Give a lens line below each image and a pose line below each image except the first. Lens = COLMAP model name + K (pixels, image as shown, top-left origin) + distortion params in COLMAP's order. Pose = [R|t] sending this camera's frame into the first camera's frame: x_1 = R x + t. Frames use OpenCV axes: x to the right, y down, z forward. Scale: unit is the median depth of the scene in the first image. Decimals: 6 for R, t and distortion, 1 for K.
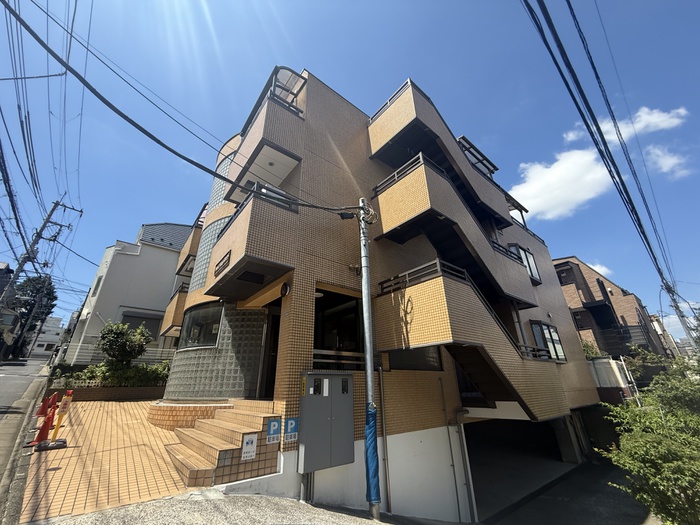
lens RADIAL K [[280.5, 0, 356.7], [0, 280.5, 264.2], [0, 0, 1]] dist [-0.000925, -0.000406]
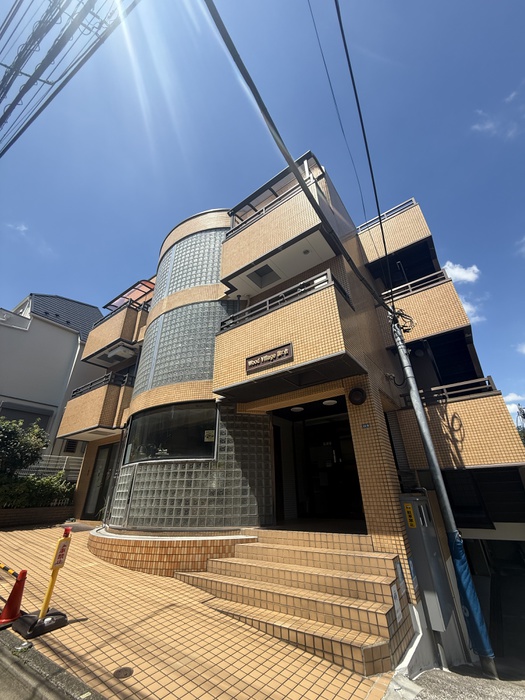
lens RADIAL K [[280.5, 0, 262.1], [0, 280.5, 346.2], [0, 0, 1]] dist [-0.000925, -0.000406]
pose [[0.968702, 0.112143, 0.221452, -0.600655], [-0.095227, 0.991762, -0.085672, 0.029645], [-0.229235, 0.061902, 0.971401, 0.174213]]
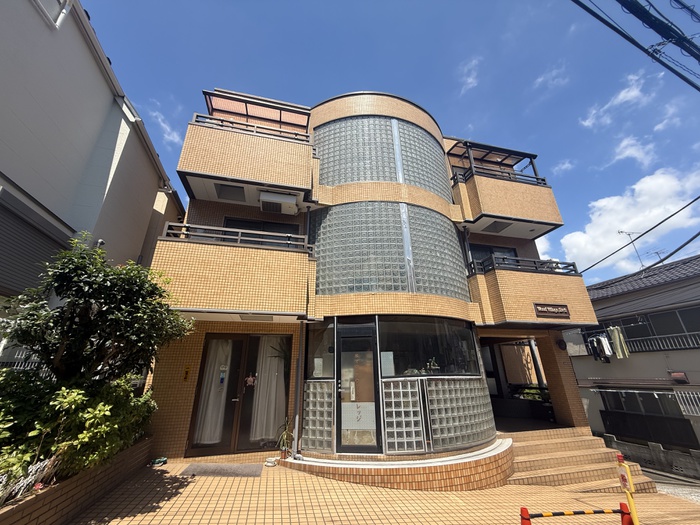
lens RADIAL K [[280.5, 0, 345.9], [0, 280.5, 260.3], [0, 0, 1]] dist [-0.000925, -0.000406]
pose [[0.419154, 0.352156, 0.836837, -1.621206], [-0.364998, 0.909309, -0.199833, 0.301482], [-0.831316, -0.221683, 0.509677, 1.018231]]
